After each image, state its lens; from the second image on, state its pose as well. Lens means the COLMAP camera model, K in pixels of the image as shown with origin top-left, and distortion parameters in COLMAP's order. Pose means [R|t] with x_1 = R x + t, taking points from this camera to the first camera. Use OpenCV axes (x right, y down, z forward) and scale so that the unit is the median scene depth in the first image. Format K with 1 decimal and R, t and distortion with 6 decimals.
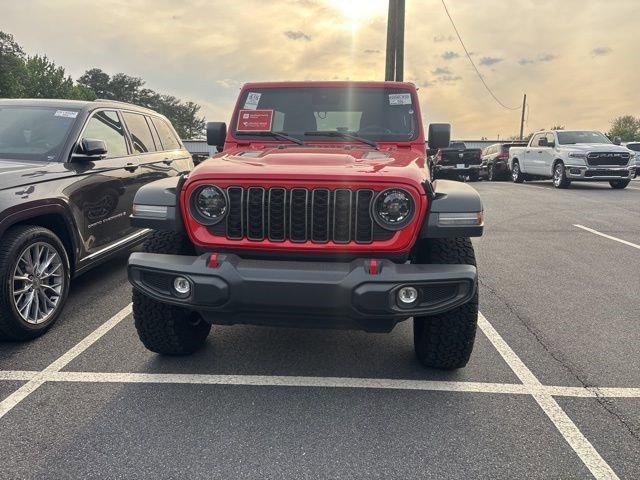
lens RADIAL K [[499.5, 0, 320.0], [0, 499.5, 240.0], [0, 0, 1]] dist [-0.003470, -0.012528]
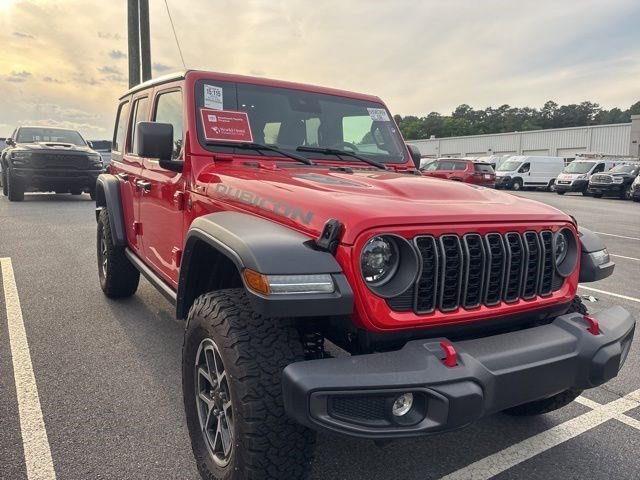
lens RADIAL K [[499.5, 0, 320.0], [0, 499.5, 240.0], [0, 0, 1]] dist [-0.003470, -0.012528]
pose [[0.794670, -0.059835, 0.604085, -0.455579], [0.065414, 0.997776, 0.012779, -0.078973], [-0.603507, 0.029361, 0.796817, 0.363493]]
